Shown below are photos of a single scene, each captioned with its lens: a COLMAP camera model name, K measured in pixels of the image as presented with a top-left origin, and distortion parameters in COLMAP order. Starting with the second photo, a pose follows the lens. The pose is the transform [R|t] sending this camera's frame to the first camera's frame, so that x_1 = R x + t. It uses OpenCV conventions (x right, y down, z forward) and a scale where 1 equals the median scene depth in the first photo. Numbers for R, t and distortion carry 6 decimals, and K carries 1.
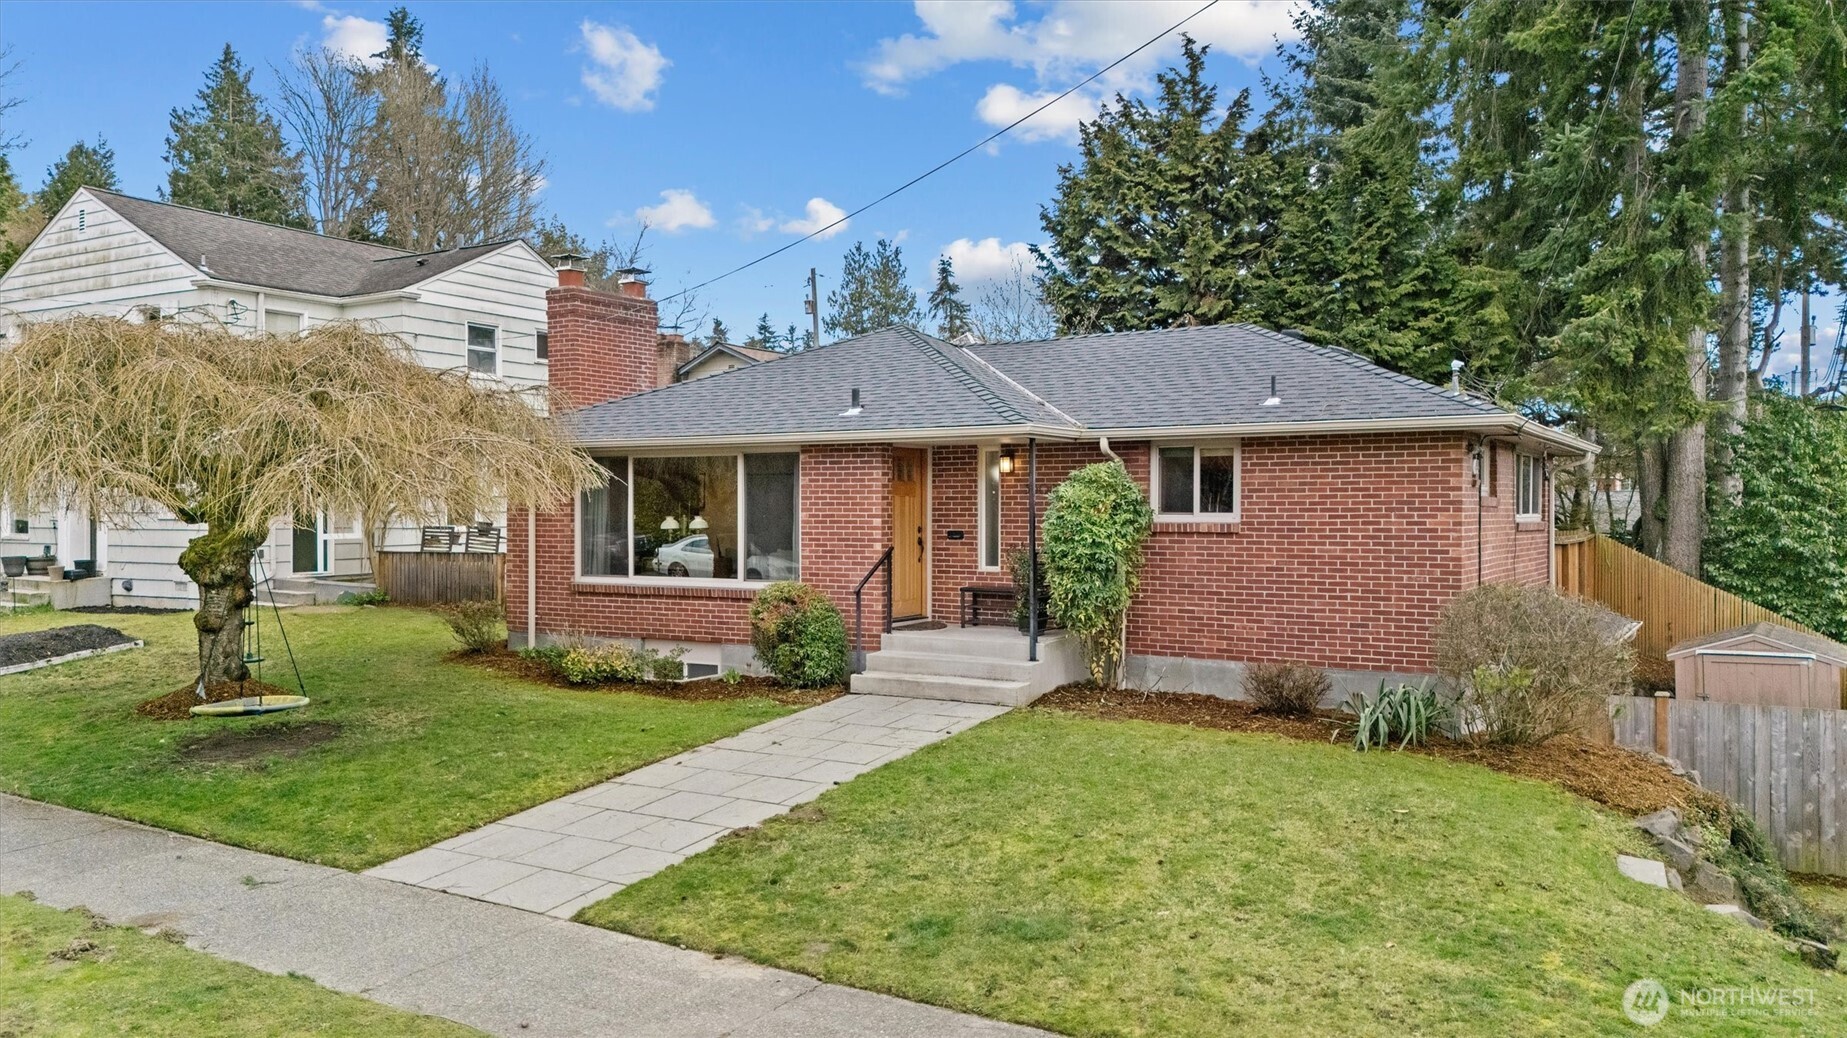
lens RADIAL K [[1393.8, 0, 912.9], [0, 1393.8, 515.4], [0, 0, 1]] dist [0.076162, -0.025612]
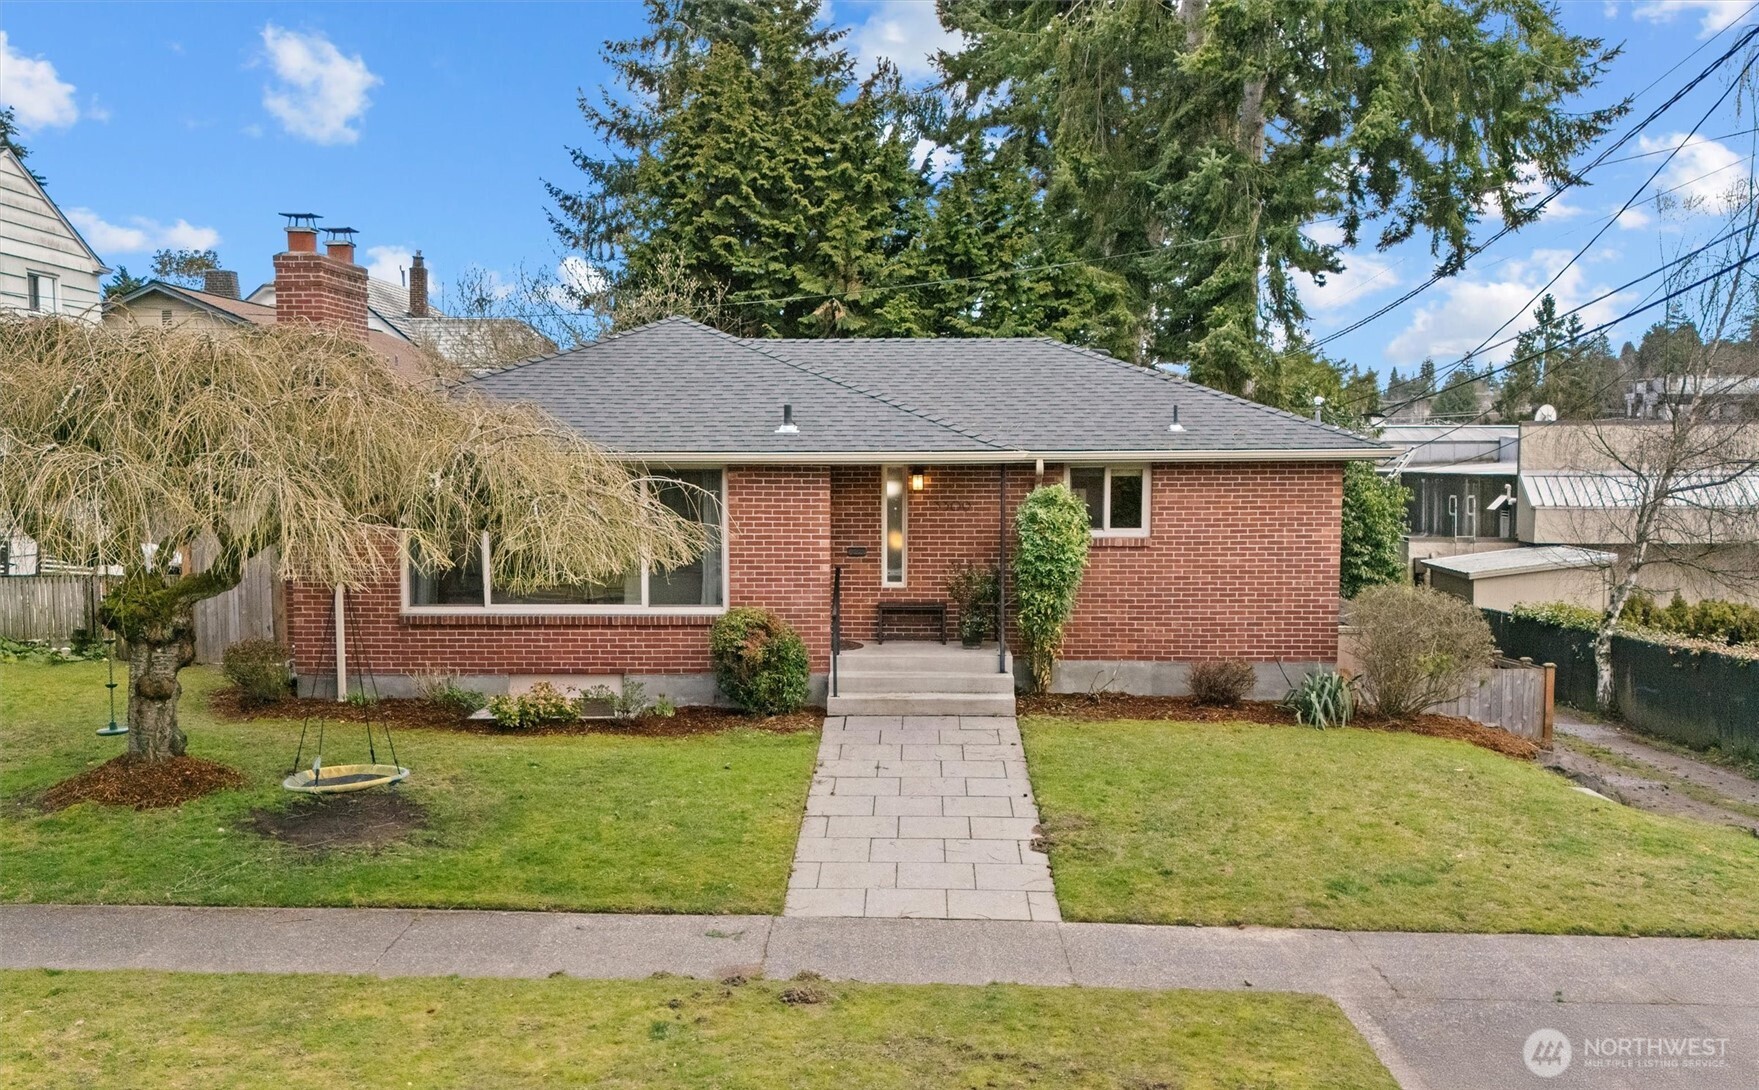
lens RADIAL K [[1724.9, 0, 853.5], [0, 1724.9, 625.6], [0, 0, 1]] dist [0.068588, 0.000000]
pose [[0.867526, -0.050278, 0.494844, -0.650118], [0.004139, 0.995573, 0.093898, -0.054513], [-0.497375, -0.079411, 0.863894, -0.076946]]
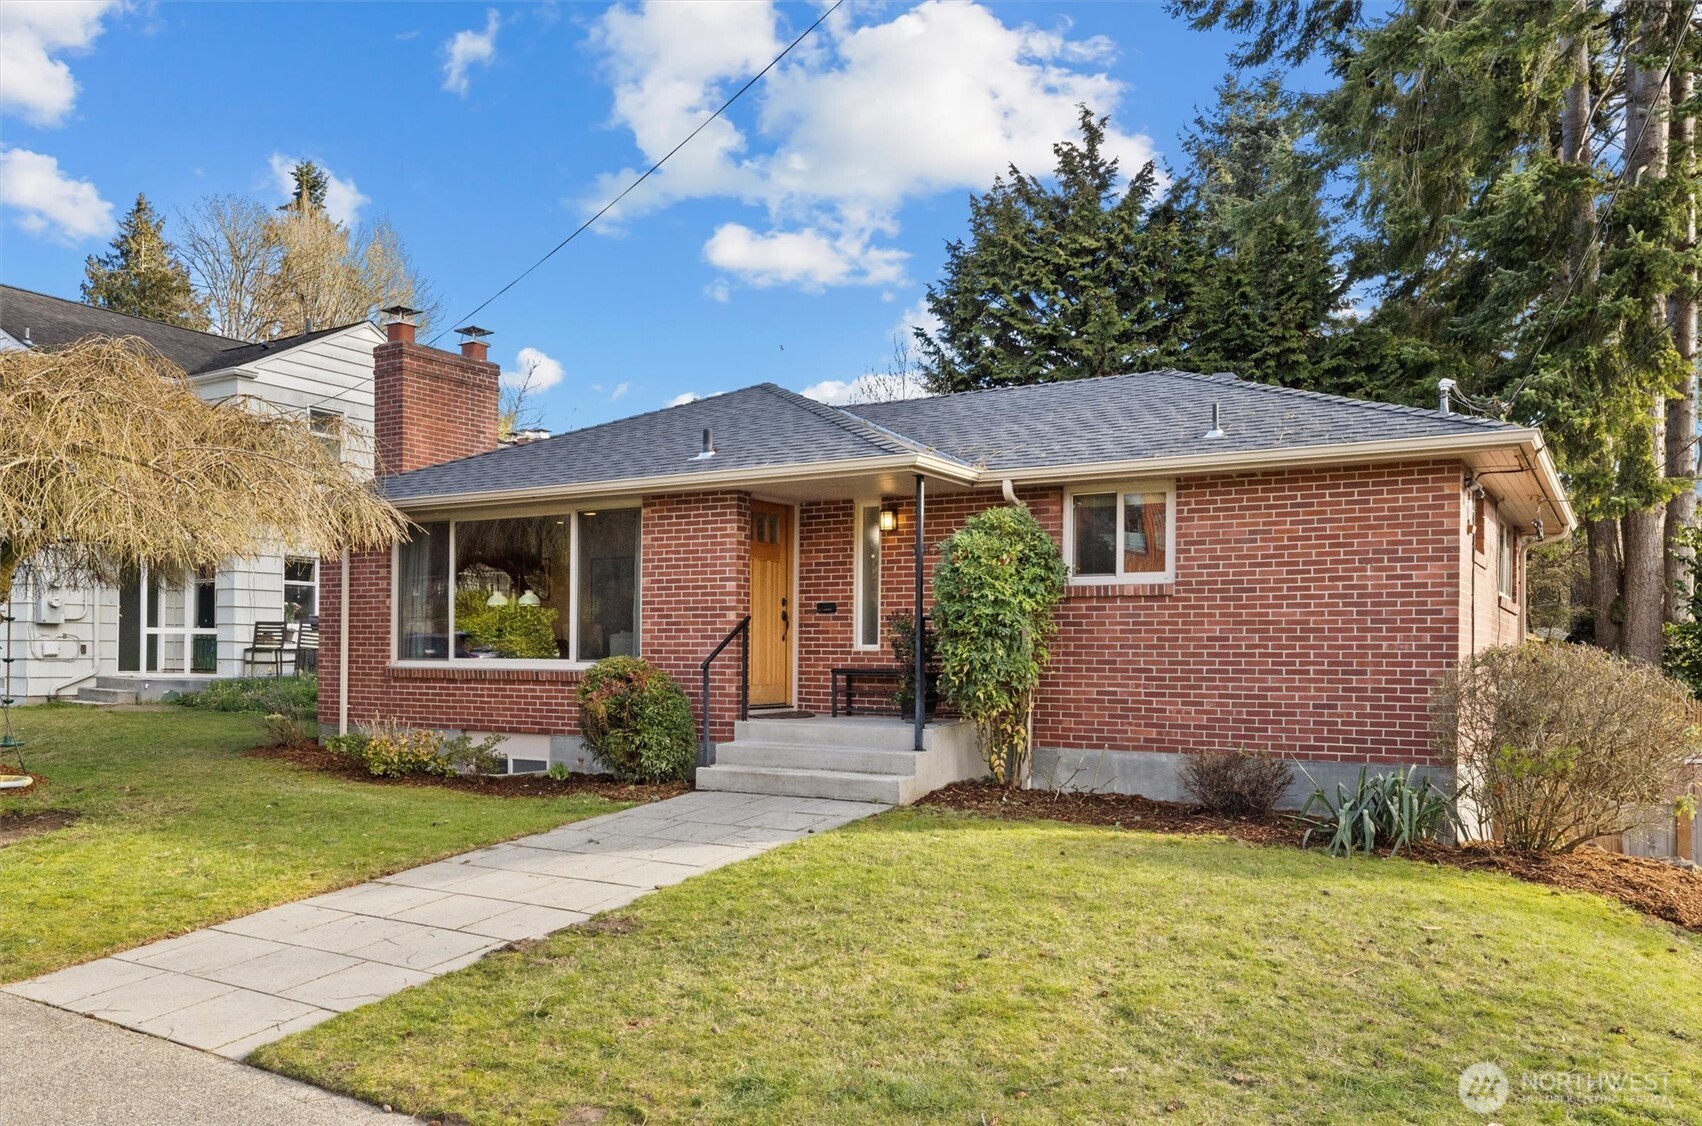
lens RADIAL K [[1349.2, 0, 755.7], [0, 1349.2, 637.9], [0, 0, 1]] dist [-0.028727, 0.064575]
pose [[0.999452, 0.008480, -0.031984, 0.015559], [-0.009133, 0.999752, -0.020313, 0.054674], [0.031804, 0.020594, 0.999282, 0.208073]]
